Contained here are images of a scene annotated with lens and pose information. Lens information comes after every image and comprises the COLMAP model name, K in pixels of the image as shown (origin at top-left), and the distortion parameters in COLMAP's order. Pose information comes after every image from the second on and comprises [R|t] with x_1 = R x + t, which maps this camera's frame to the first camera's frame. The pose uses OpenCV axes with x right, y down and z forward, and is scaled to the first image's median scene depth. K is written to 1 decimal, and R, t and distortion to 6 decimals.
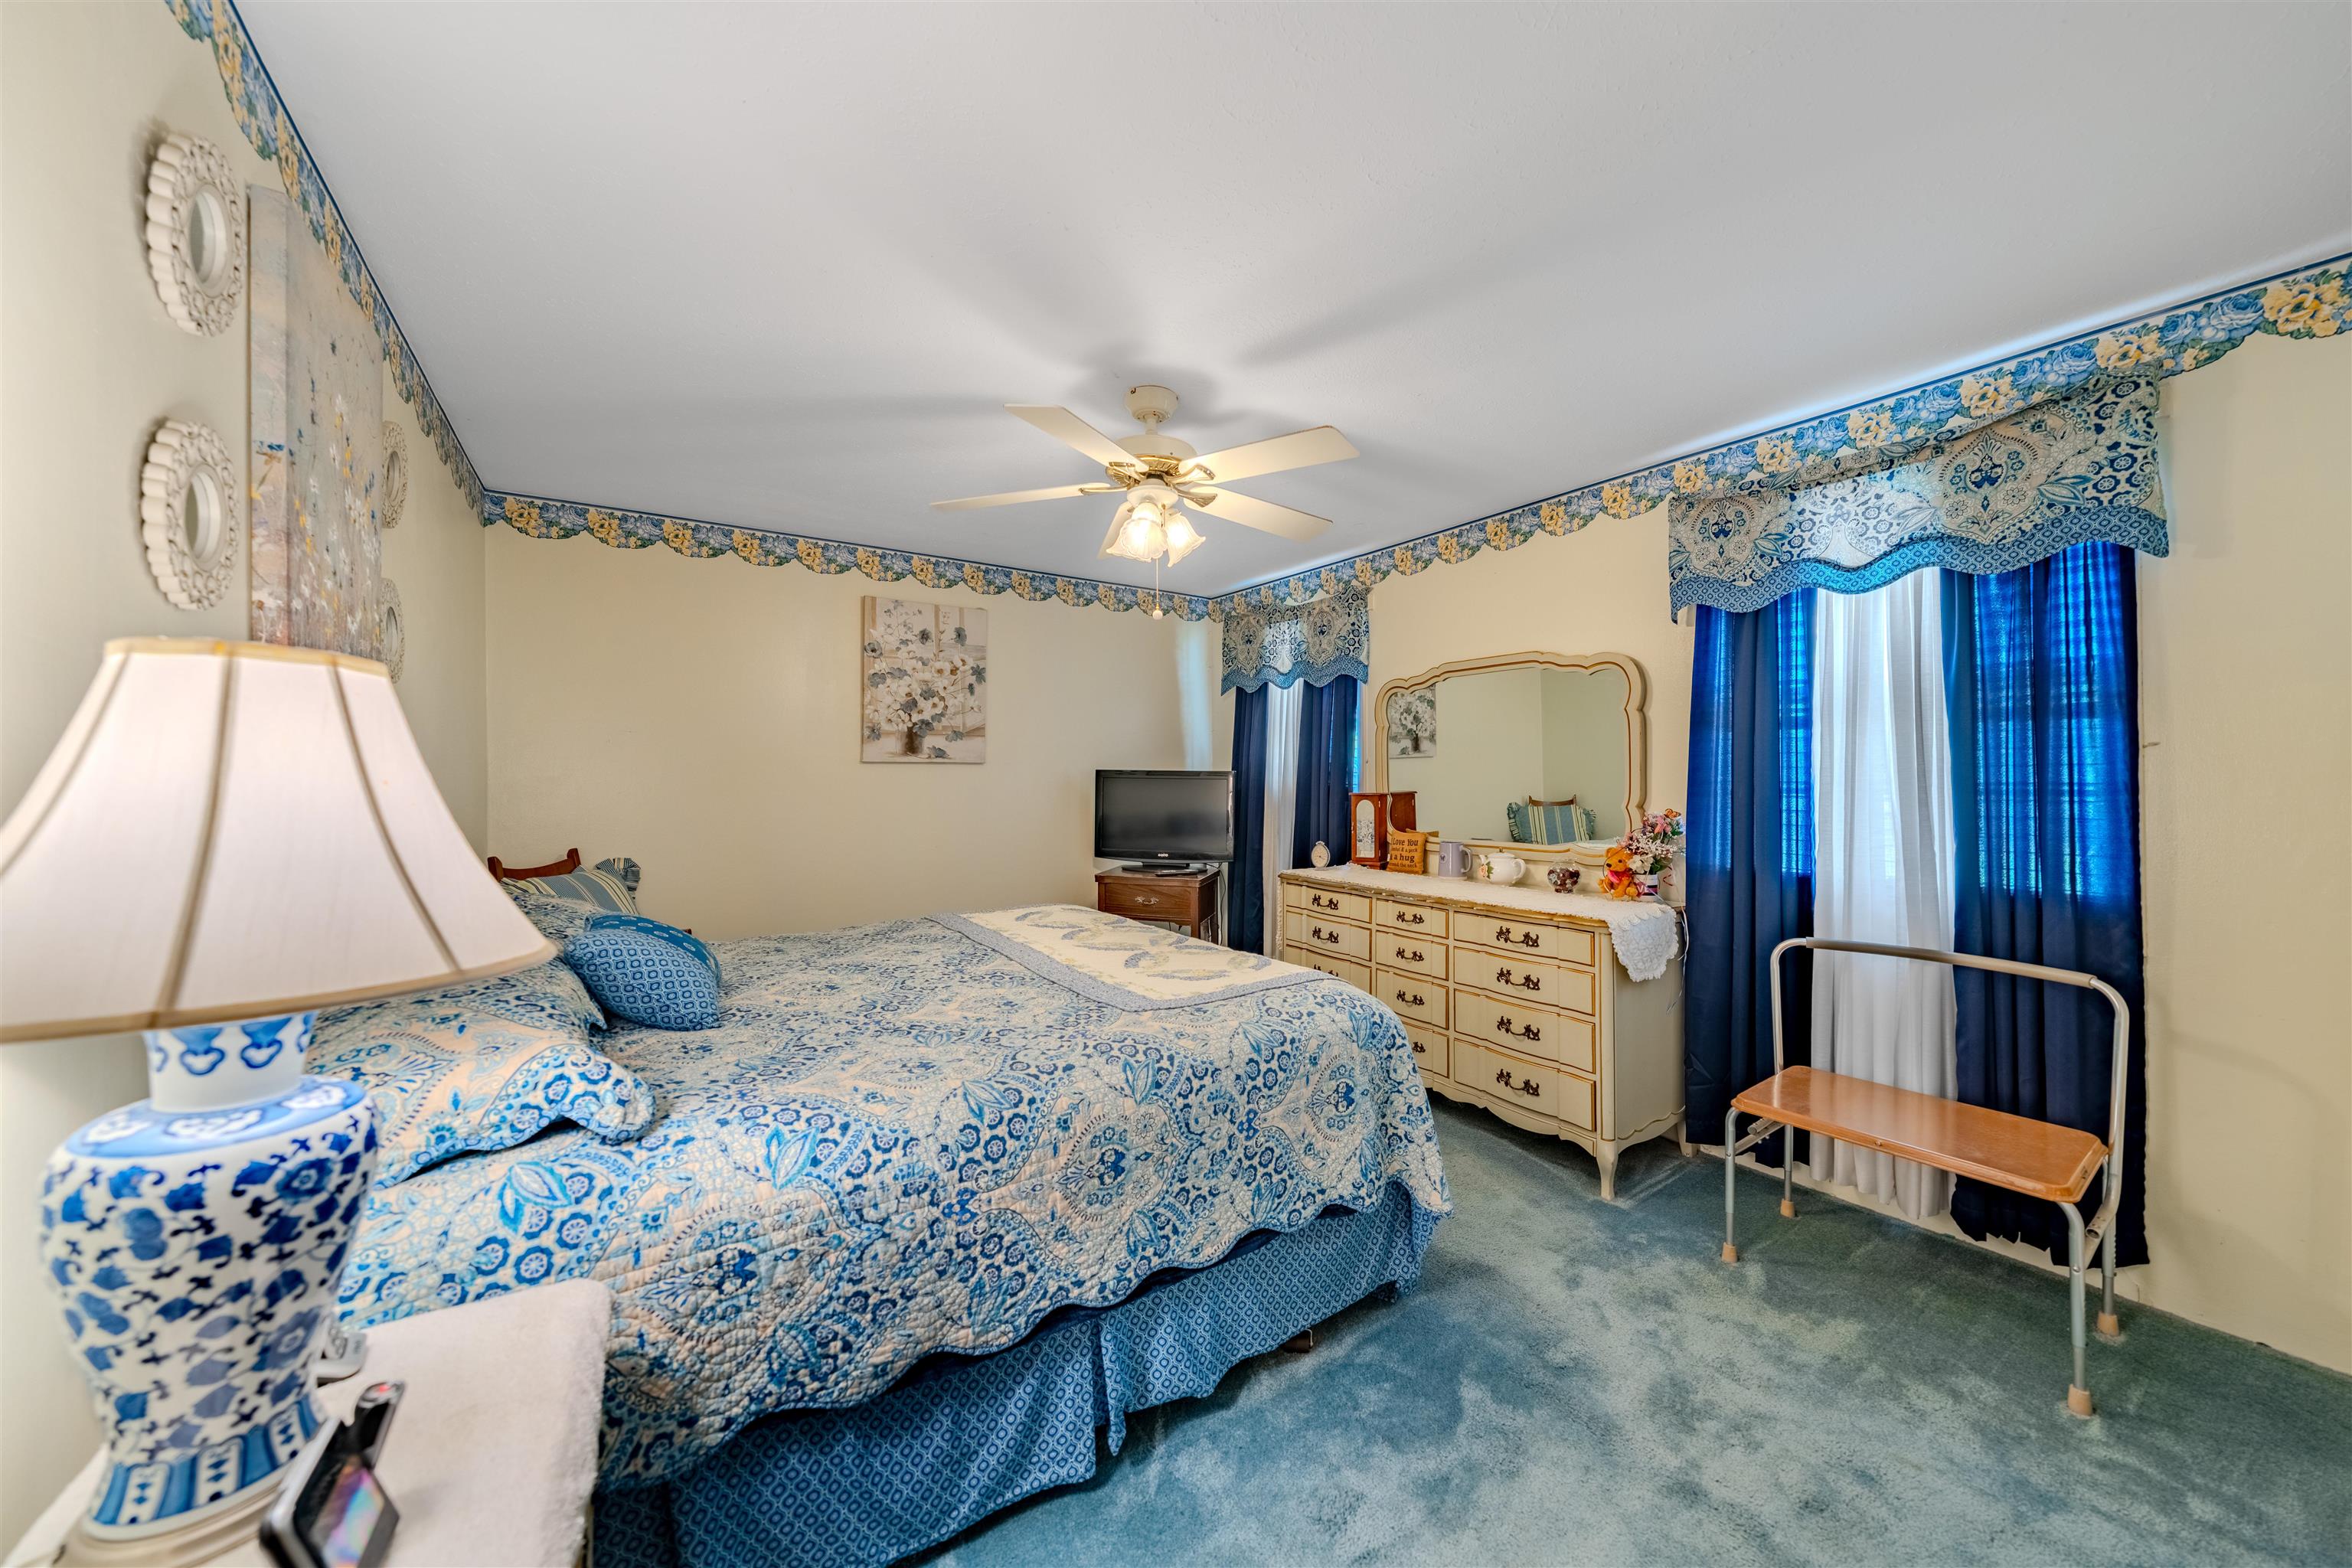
lens RADIAL K [[805.9, 0, 1180.8], [0, 805.9, 779.5], [0, 0, 1]] dist [-0.001994, -0.000631]
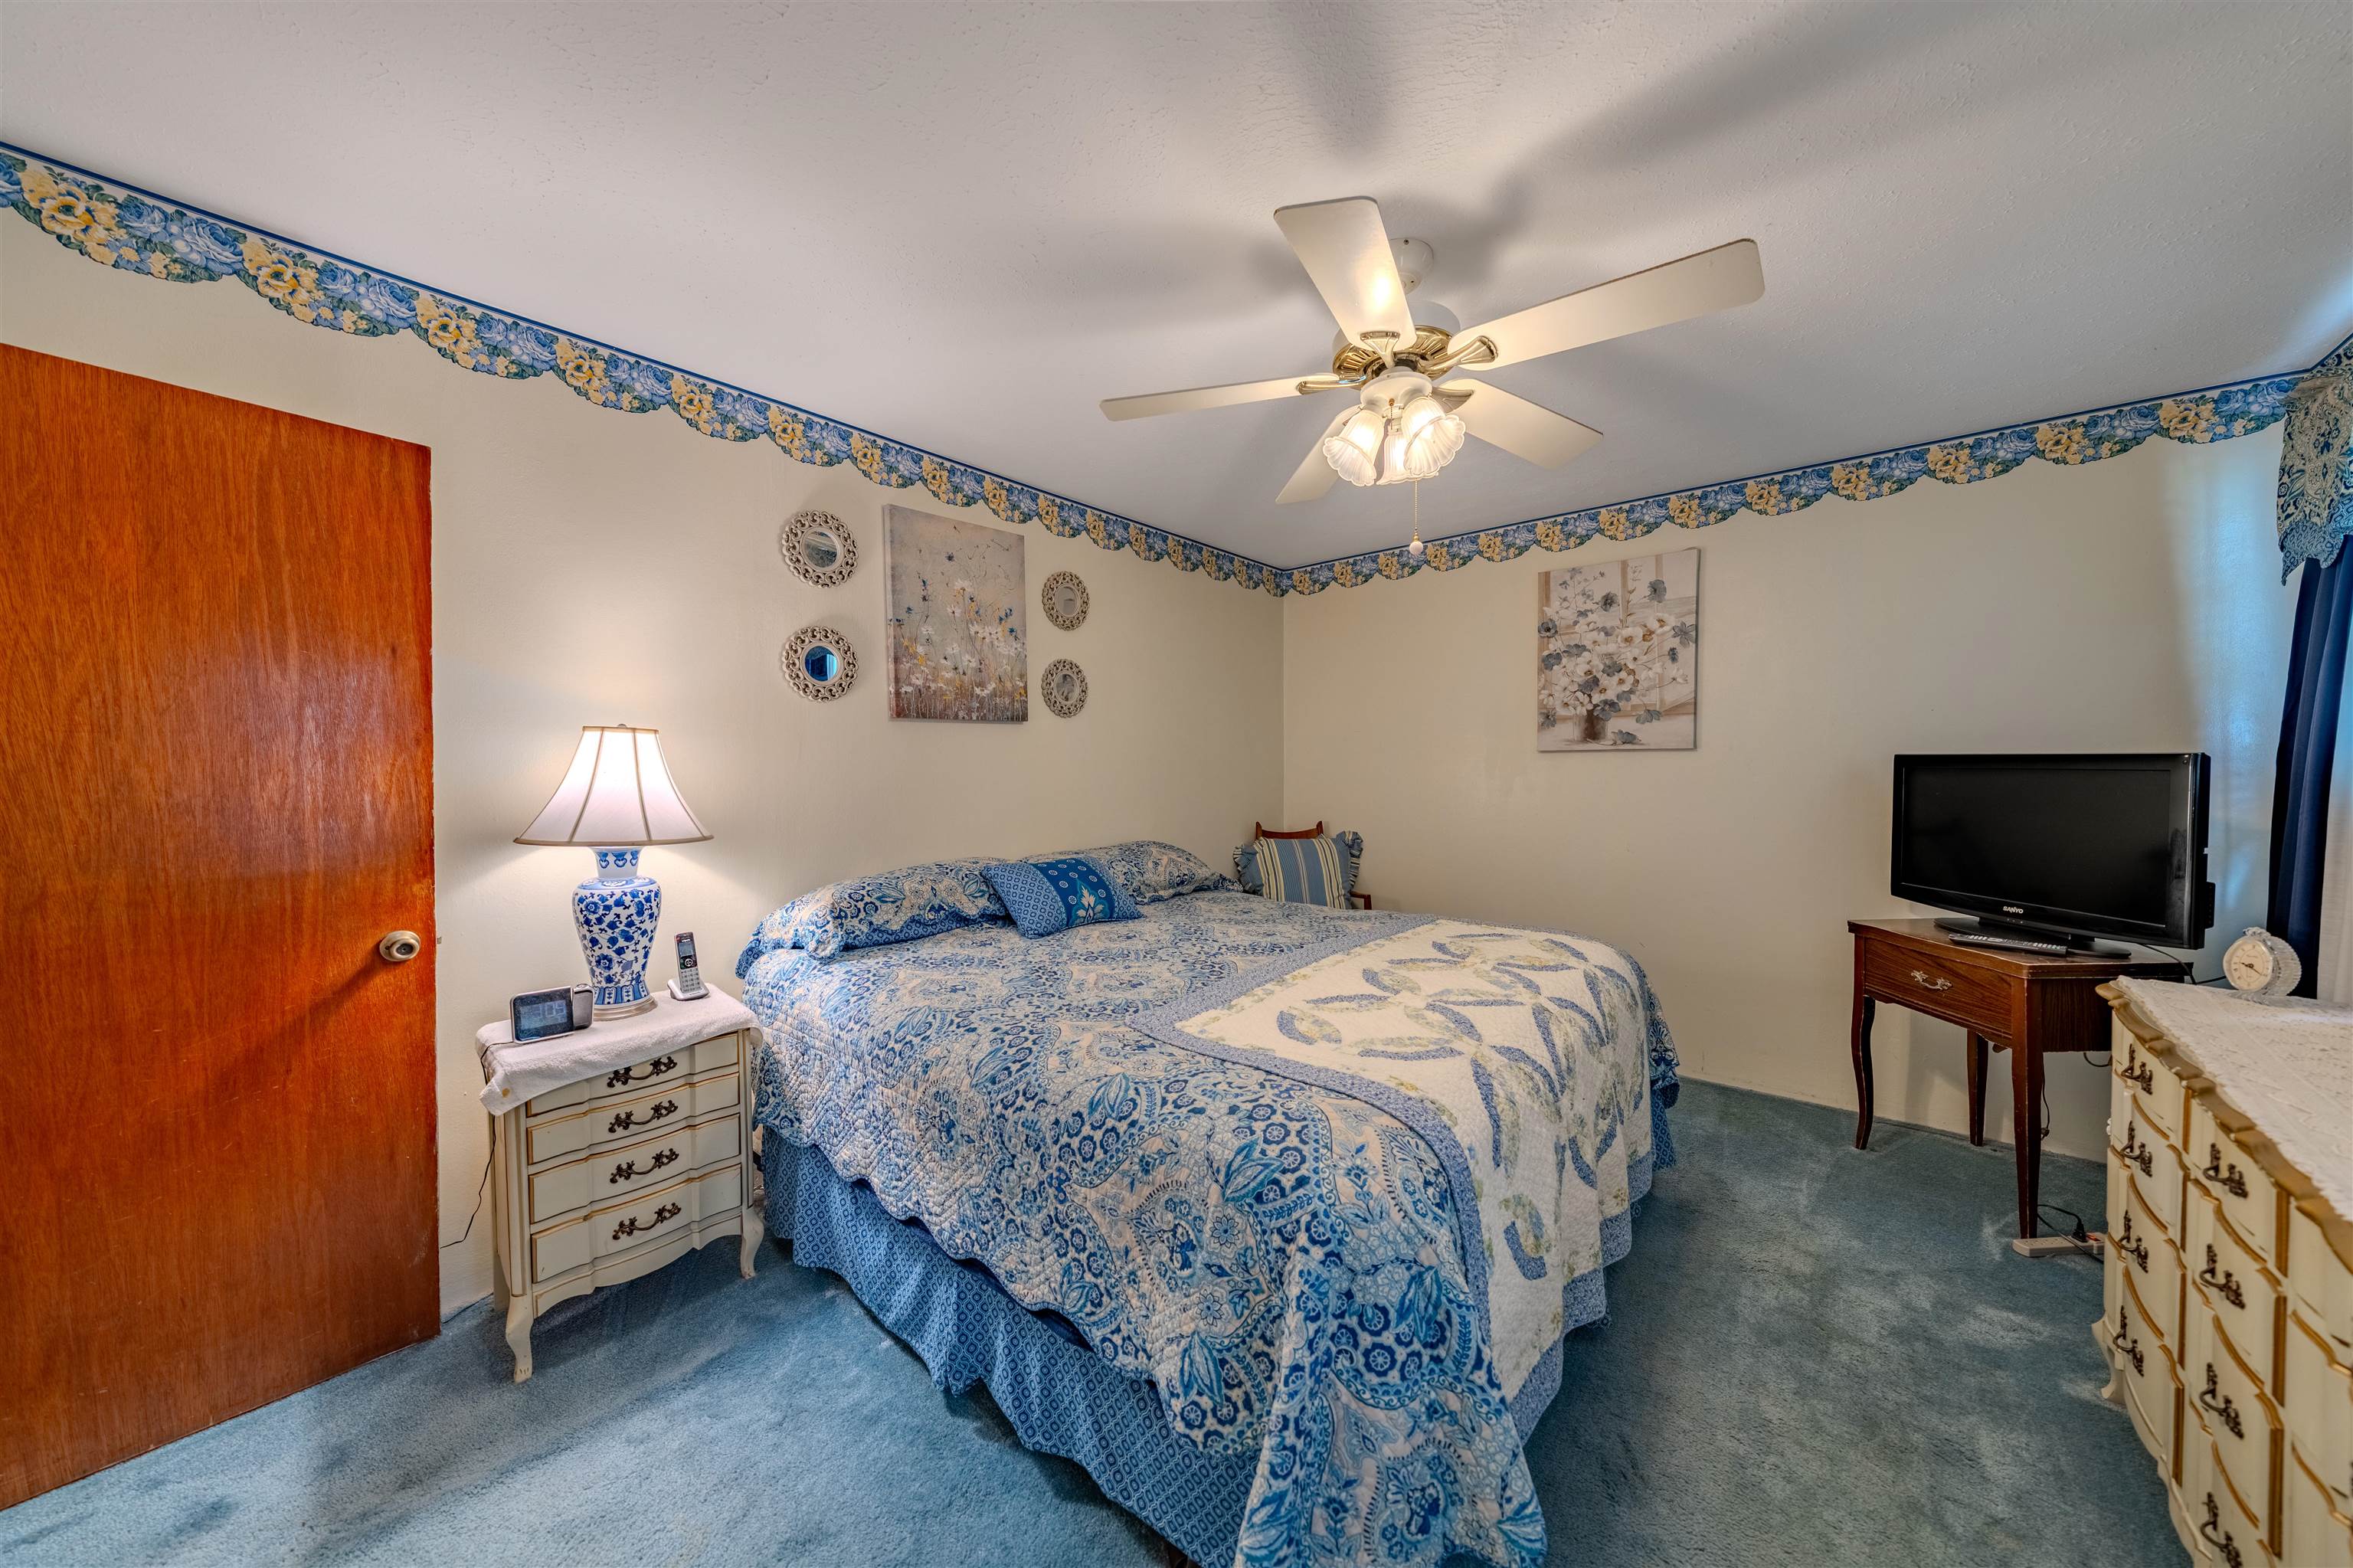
lens RADIAL K [[773.9, 0, 1186.3], [0, 773.9, 777.3], [0, 0, 1]] dist [0.002573, 0.000006]
pose [[0.289536, 0.013070, -0.957078, 0.346357], [-0.000692, 0.999909, 0.013445, -0.003099], [0.957167, -0.003231, 0.289519, 0.346943]]
